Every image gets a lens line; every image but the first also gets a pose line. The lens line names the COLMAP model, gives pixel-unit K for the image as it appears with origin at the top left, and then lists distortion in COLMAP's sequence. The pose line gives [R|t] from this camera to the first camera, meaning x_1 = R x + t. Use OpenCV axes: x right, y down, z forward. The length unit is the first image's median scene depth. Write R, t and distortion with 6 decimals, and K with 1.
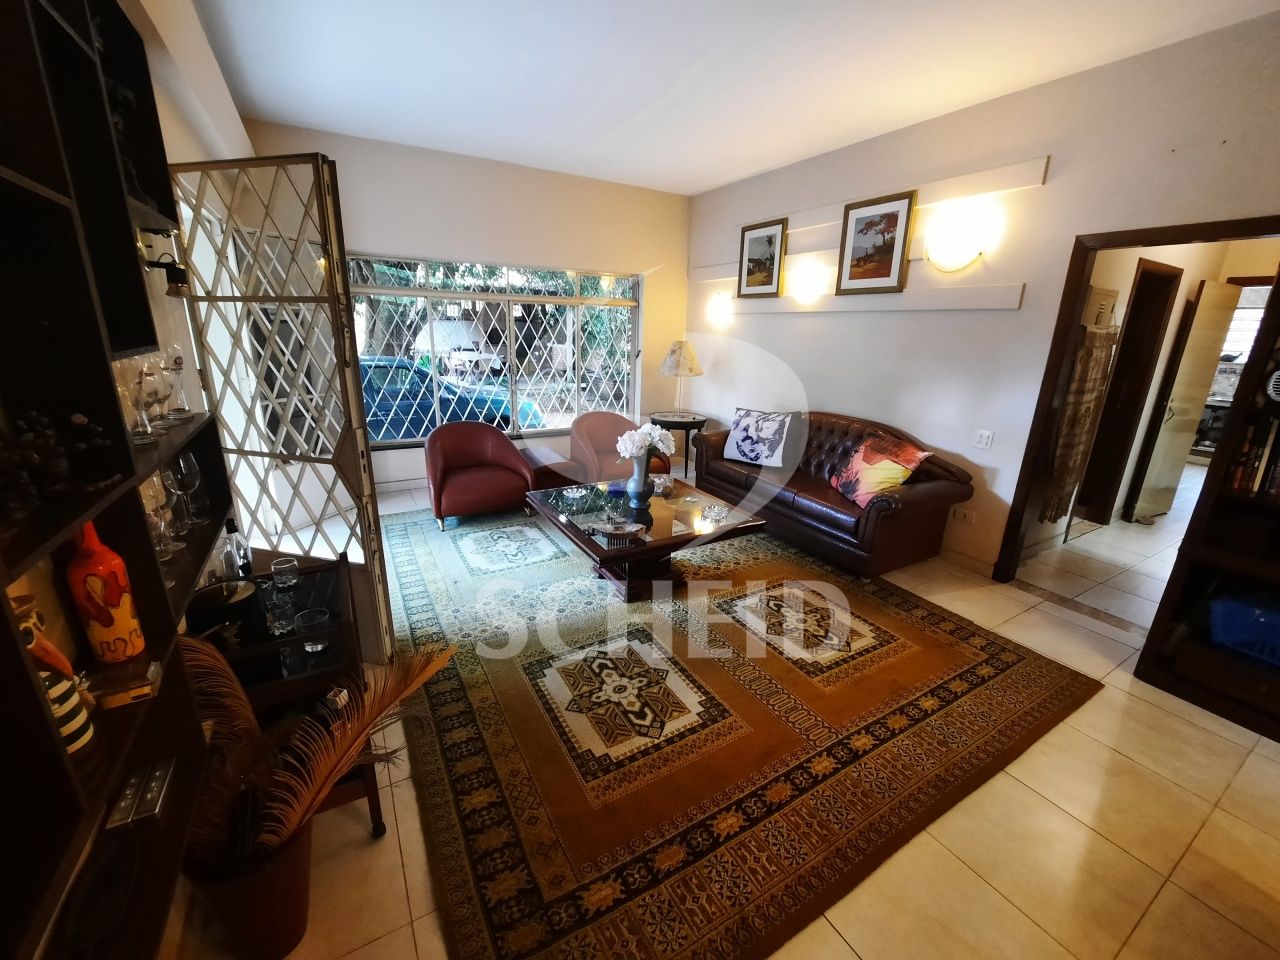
lens RADIAL K [[510.0, 0, 644.1], [0, 510.0, 478.1], [0, 0, 1]] dist [-0.014370, -0.000499]
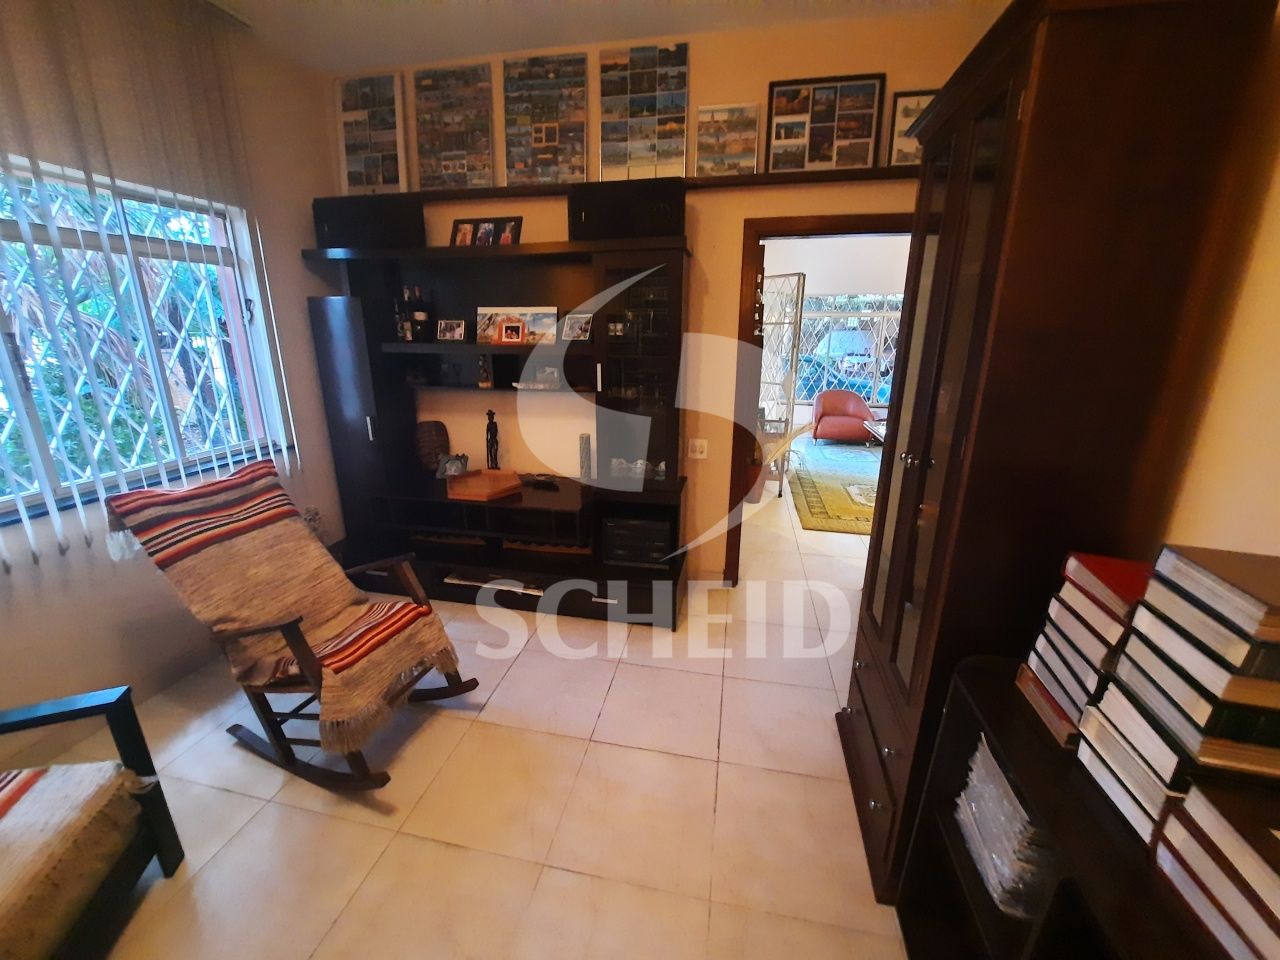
lens RADIAL K [[510.0, 0, 640.2], [0, 510.0, 479.3], [0, 0, 1]] dist [-0.014370, -0.000499]
pose [[0.745187, 0.171039, -0.644548, 0.301755], [-0.179386, 0.982335, 0.053280, 0.212429], [0.642275, 0.075919, 0.762705, -0.707686]]
